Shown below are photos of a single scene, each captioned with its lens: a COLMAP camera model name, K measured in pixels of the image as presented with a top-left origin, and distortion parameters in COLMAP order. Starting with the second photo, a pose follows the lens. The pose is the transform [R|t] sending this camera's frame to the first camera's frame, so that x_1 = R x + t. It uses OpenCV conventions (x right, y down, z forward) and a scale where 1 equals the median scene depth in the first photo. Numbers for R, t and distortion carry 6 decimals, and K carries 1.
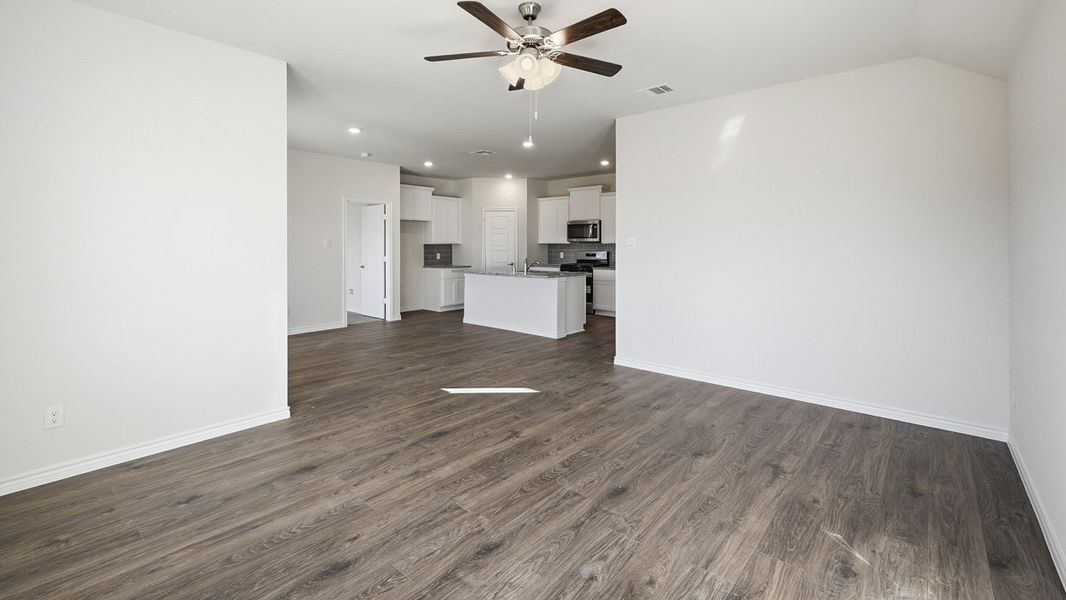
lens RADIAL K [[452.7, 0, 534.9], [0, 452.7, 241.6], [0, 0, 1]] dist [-0.000198, 0.000366]
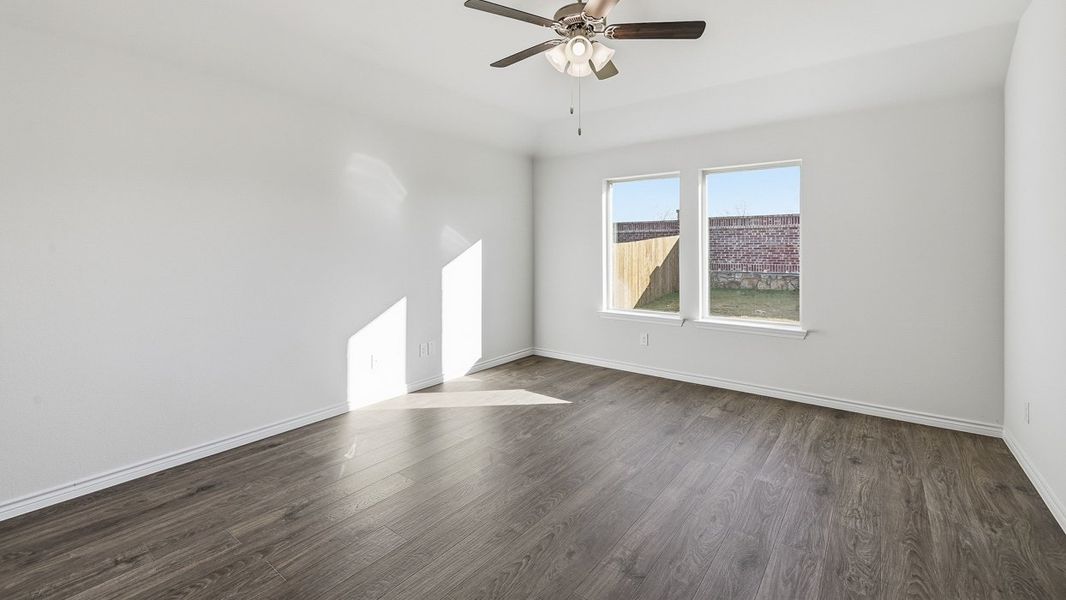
lens RADIAL K [[452.7, 0, 534.9], [0, 452.7, 241.6], [0, 0, 1]] dist [-0.000198, 0.000366]
pose [[-0.997794, 0.000556, -0.066385, 0.150423], [0.001648, 0.999864, -0.016400, 0.009906], [0.066366, -0.016473, -0.997659, 2.038959]]
